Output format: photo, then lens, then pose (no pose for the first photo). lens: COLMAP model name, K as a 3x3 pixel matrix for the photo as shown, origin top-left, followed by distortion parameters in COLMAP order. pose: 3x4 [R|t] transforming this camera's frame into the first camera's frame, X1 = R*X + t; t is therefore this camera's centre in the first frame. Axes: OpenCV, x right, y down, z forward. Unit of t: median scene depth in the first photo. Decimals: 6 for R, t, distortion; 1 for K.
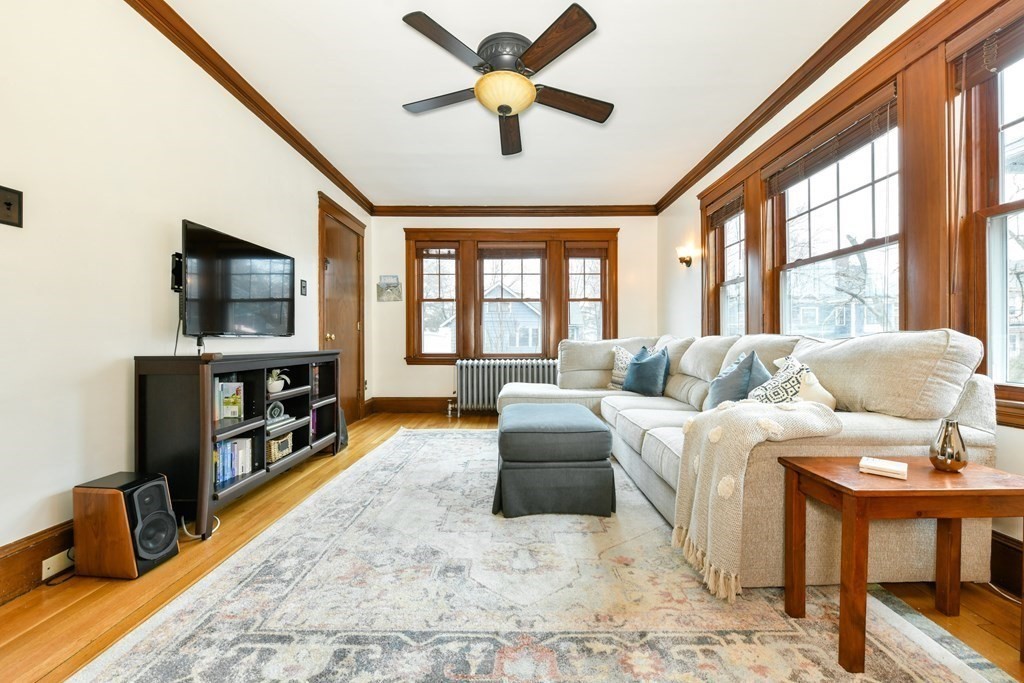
lens RADIAL K [[401.2, 0, 517.8], [0, 401.2, 338.8], [0, 0, 1]] dist [0.001418, -0.003362]
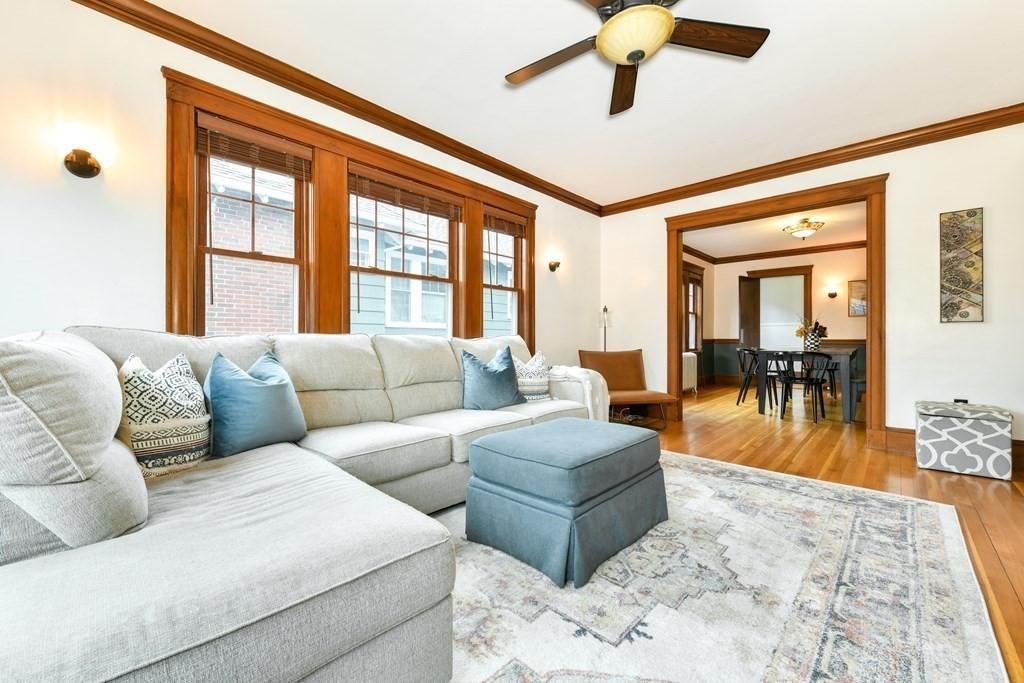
lens RADIAL K [[408.8, 0, 519.4], [0, 408.8, 338.2], [0, 0, 1]] dist [-0.001410, -0.004768]
pose [[-0.728546, 0.002625, 0.684992, -0.375324], [-0.000717, 0.999989, -0.004595, 0.005085], [-0.684997, -0.003839, -0.728536, 1.547847]]
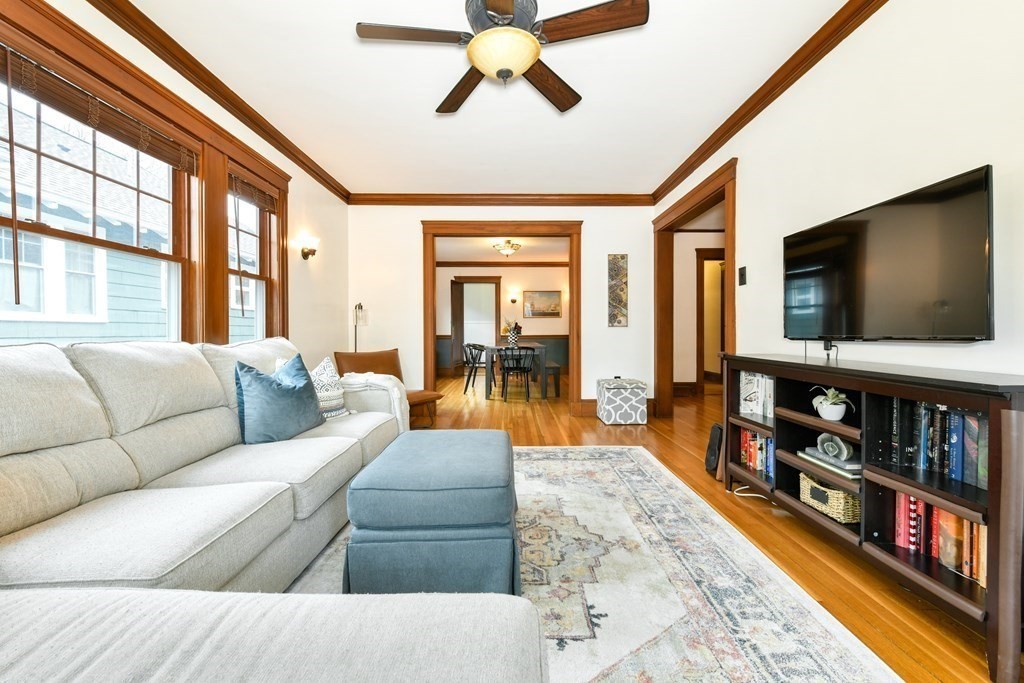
lens RADIAL K [[404.0, 0, 516.2], [0, 404.0, 333.5], [0, 0, 1]] dist [0.002050, -0.003621]
pose [[-0.999981, 0.004269, -0.004367, -0.045435], [0.004261, 0.999989, 0.001974, -0.021798], [0.004375, 0.001956, -0.999989, 1.627480]]
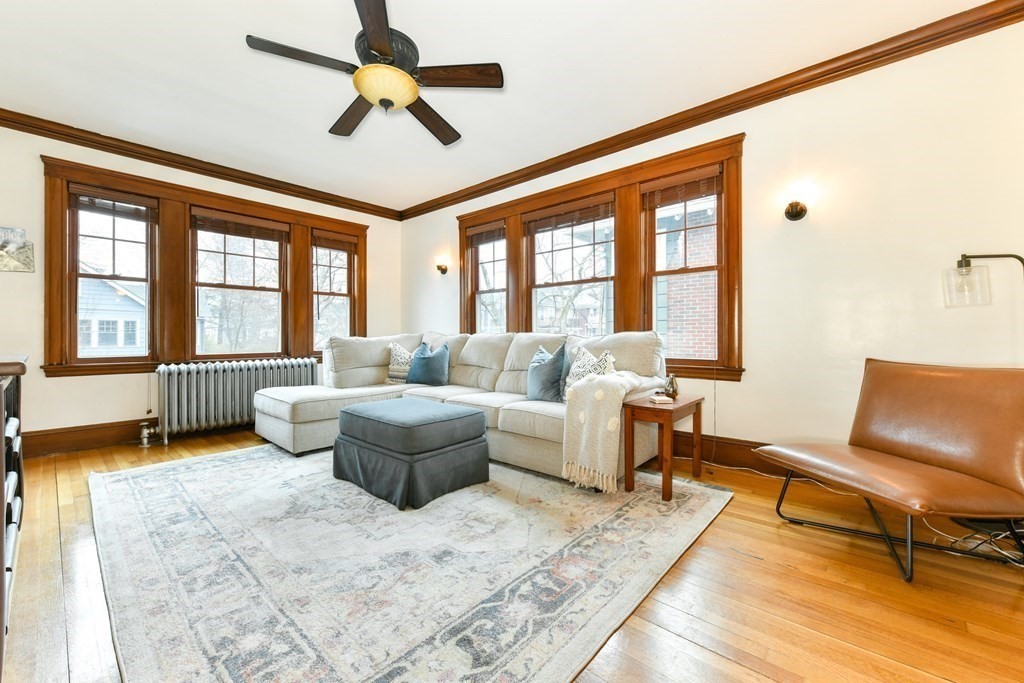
lens RADIAL K [[404.0, 0, 516.2], [0, 404.0, 333.5], [0, 0, 1]] dist [0.002050, -0.003621]
pose [[0.662109, 0.003486, 0.749399, -0.496646], [-0.000539, 0.999991, -0.004176, -0.001104], [-0.749407, 0.002361, 0.662105, 0.091863]]
